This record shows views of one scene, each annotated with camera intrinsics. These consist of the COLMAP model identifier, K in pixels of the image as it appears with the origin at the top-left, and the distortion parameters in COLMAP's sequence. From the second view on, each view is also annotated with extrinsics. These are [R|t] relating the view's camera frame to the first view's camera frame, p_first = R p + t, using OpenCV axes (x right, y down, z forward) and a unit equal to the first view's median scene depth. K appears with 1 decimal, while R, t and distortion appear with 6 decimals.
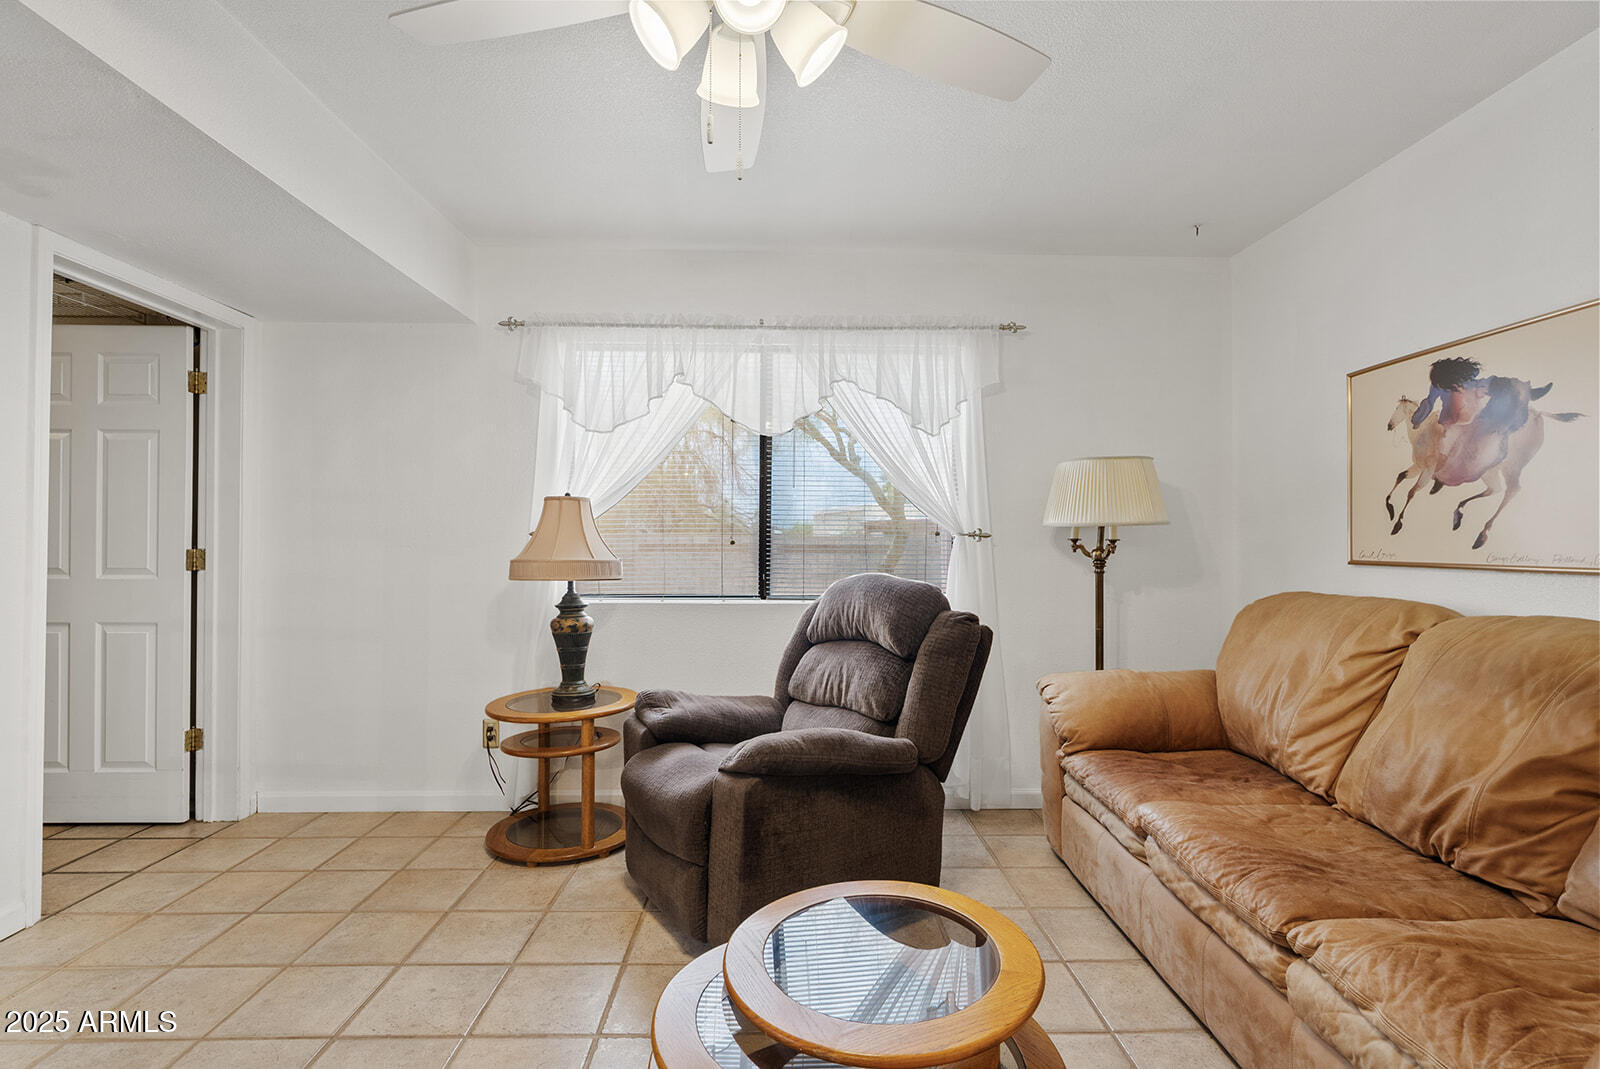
lens RADIAL K [[757.1, 0, 800.0], [0, 757.1, 534.5], [0, 0, 1]] dist [-0.000887, -0.000080]
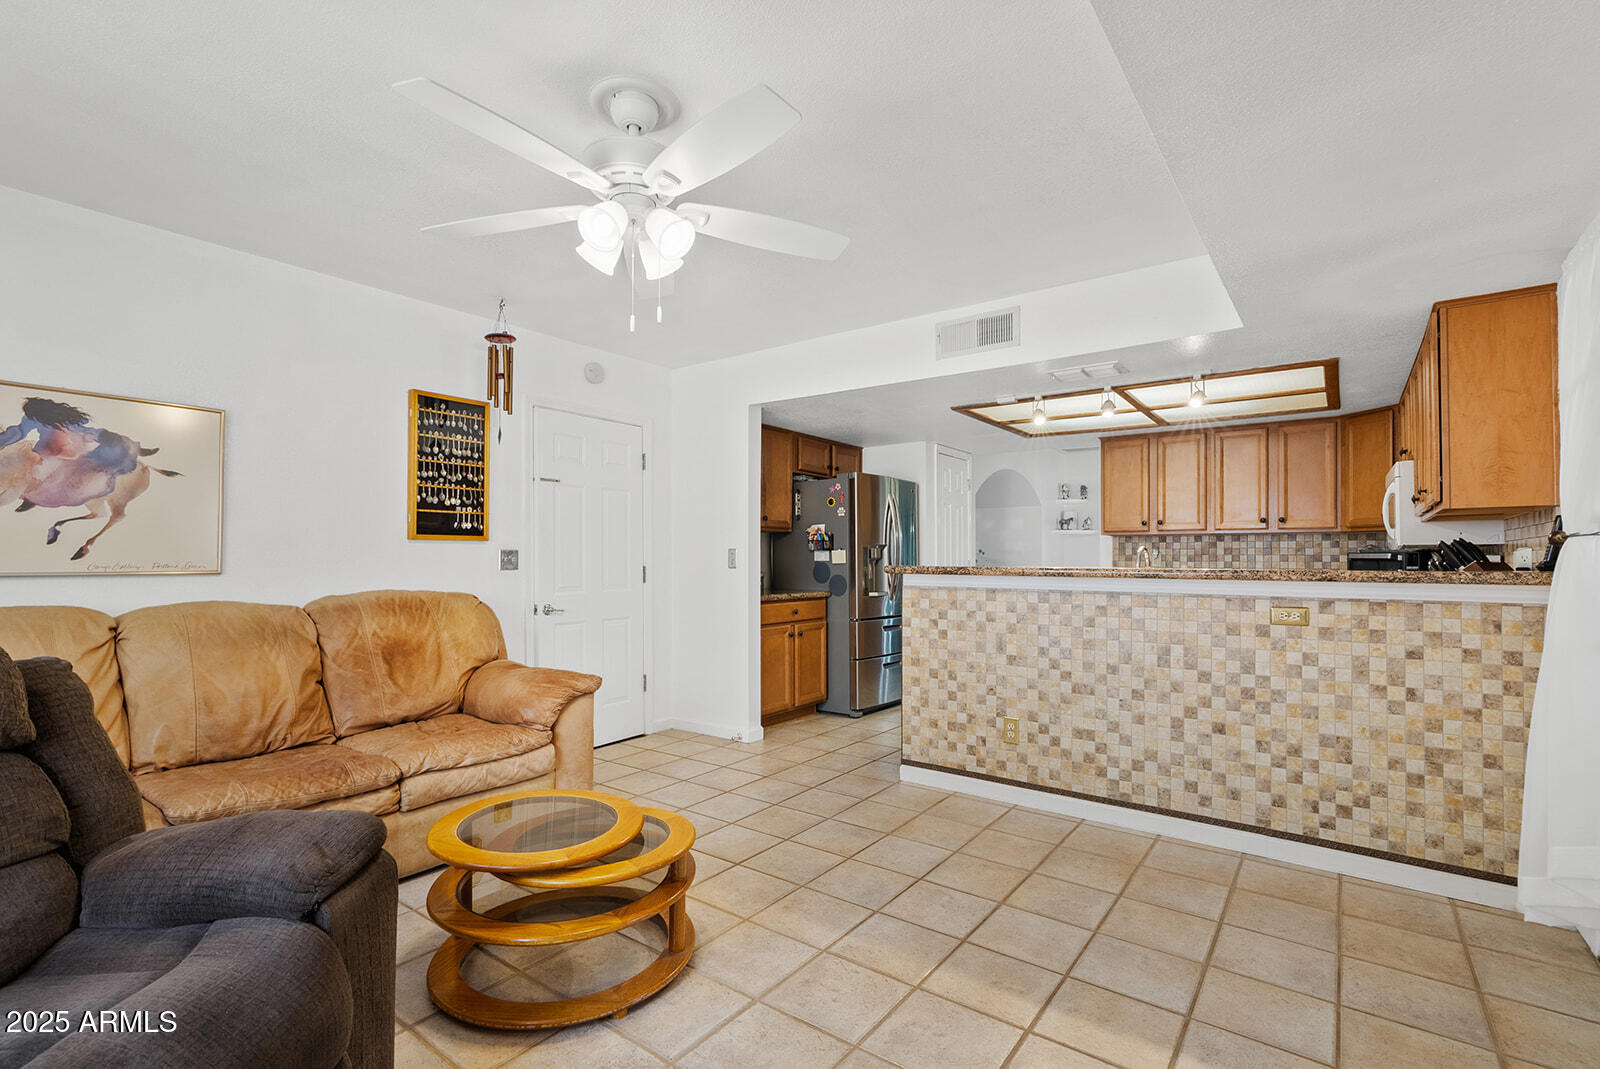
lens RADIAL K [[731.4, 0, 800.0], [0, 731.4, 534.5], [0, 0, 1]] dist [-0.001999, -0.000192]
pose [[-0.790338, 0.011535, 0.612563, -0.745921], [-0.011443, 0.999370, -0.033584, 0.003578], [-0.612564, -0.033552, -0.789708, 1.134840]]
